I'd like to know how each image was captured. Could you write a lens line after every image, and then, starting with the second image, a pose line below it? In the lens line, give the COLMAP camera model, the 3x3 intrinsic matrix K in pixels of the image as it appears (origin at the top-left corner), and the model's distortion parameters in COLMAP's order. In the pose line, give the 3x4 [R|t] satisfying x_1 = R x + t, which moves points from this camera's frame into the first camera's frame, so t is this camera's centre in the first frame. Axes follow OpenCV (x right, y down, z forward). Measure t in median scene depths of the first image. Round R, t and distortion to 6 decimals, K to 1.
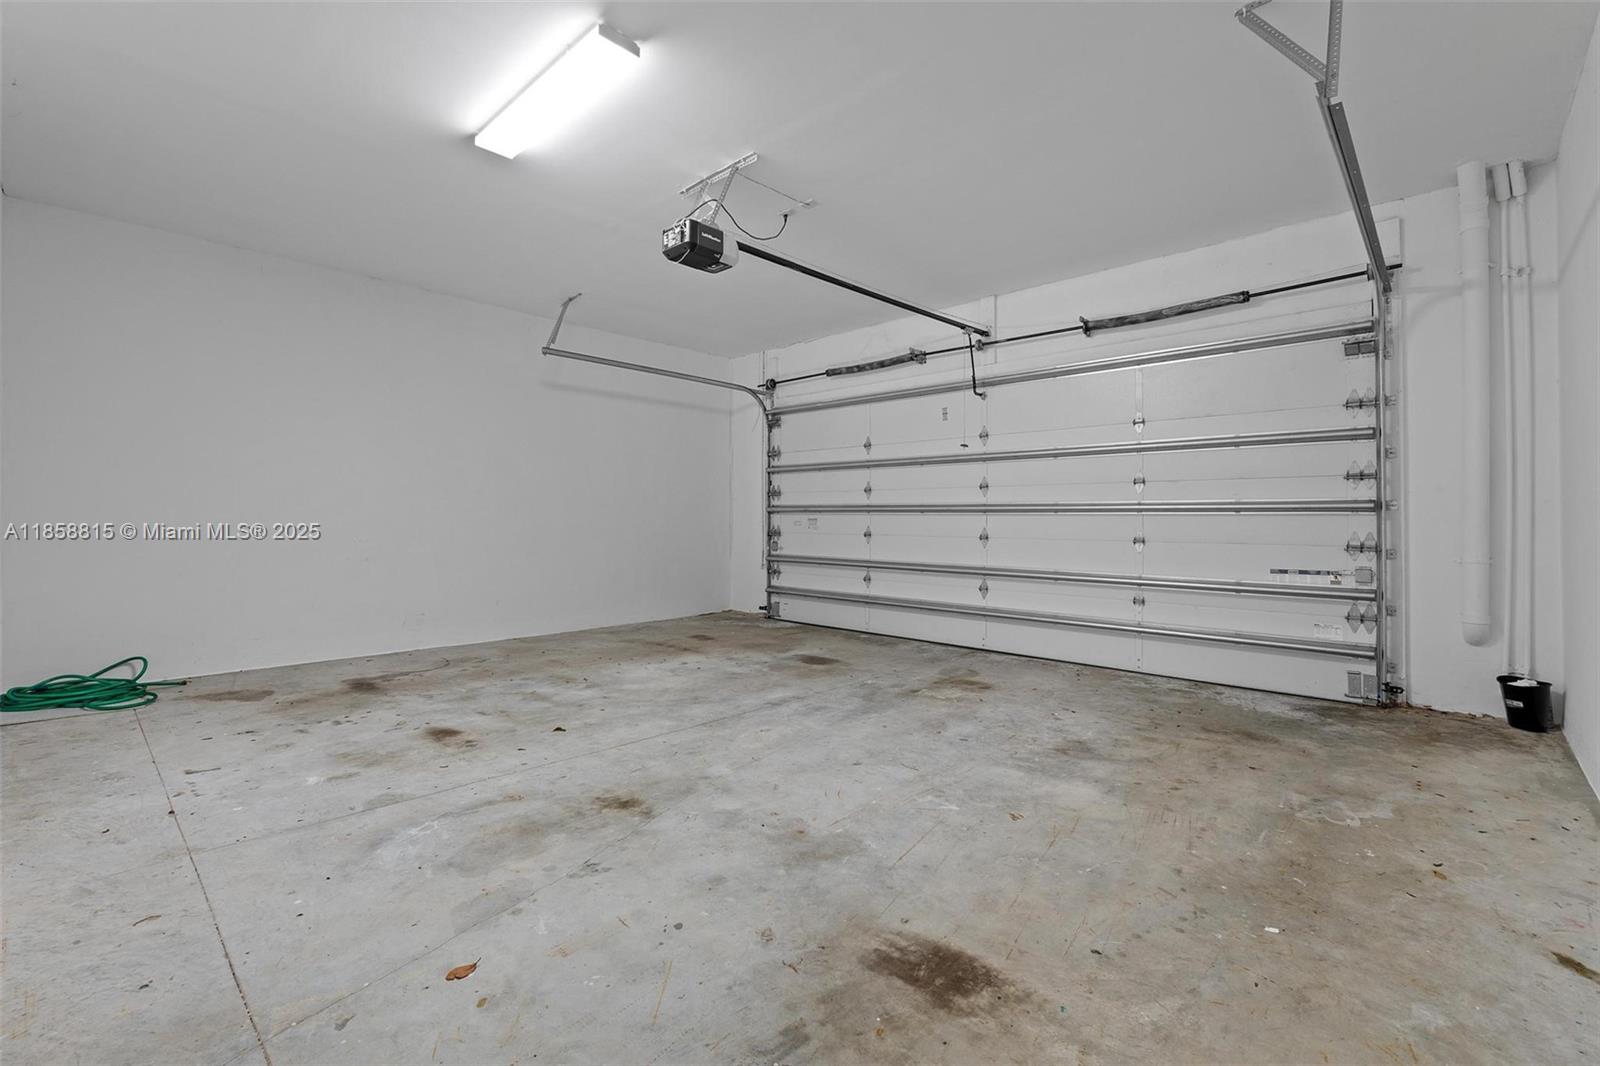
lens RADIAL K [[690.0, 0, 800.9], [0, 690.0, 523.7], [0, 0, 1]] dist [-0.004095, -0.000654]
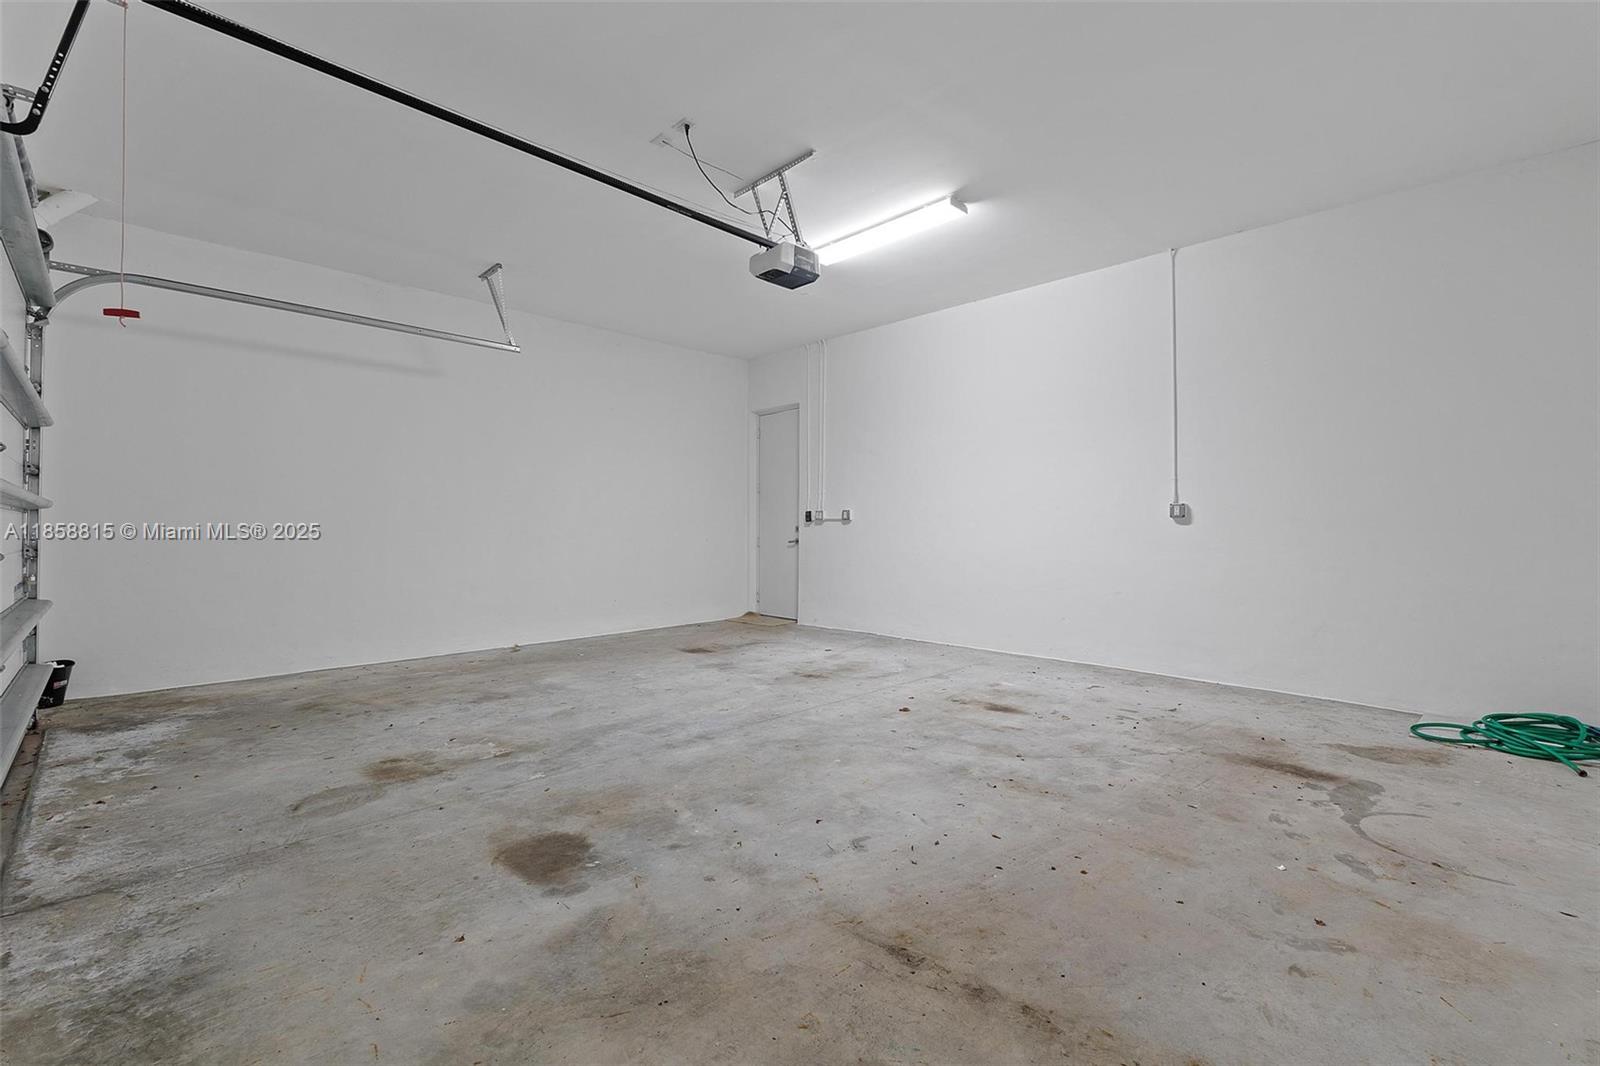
lens RADIAL K [[690.0, 0, 799.2], [0, 690.0, 528.8], [0, 0, 1]] dist [-0.004095, -0.000654]
pose [[-0.999322, -0.002364, 0.036743, -0.176793], [-0.002216, 0.999989, 0.004064, -0.002125], [-0.036752, 0.003980, -0.999316, 1.737727]]
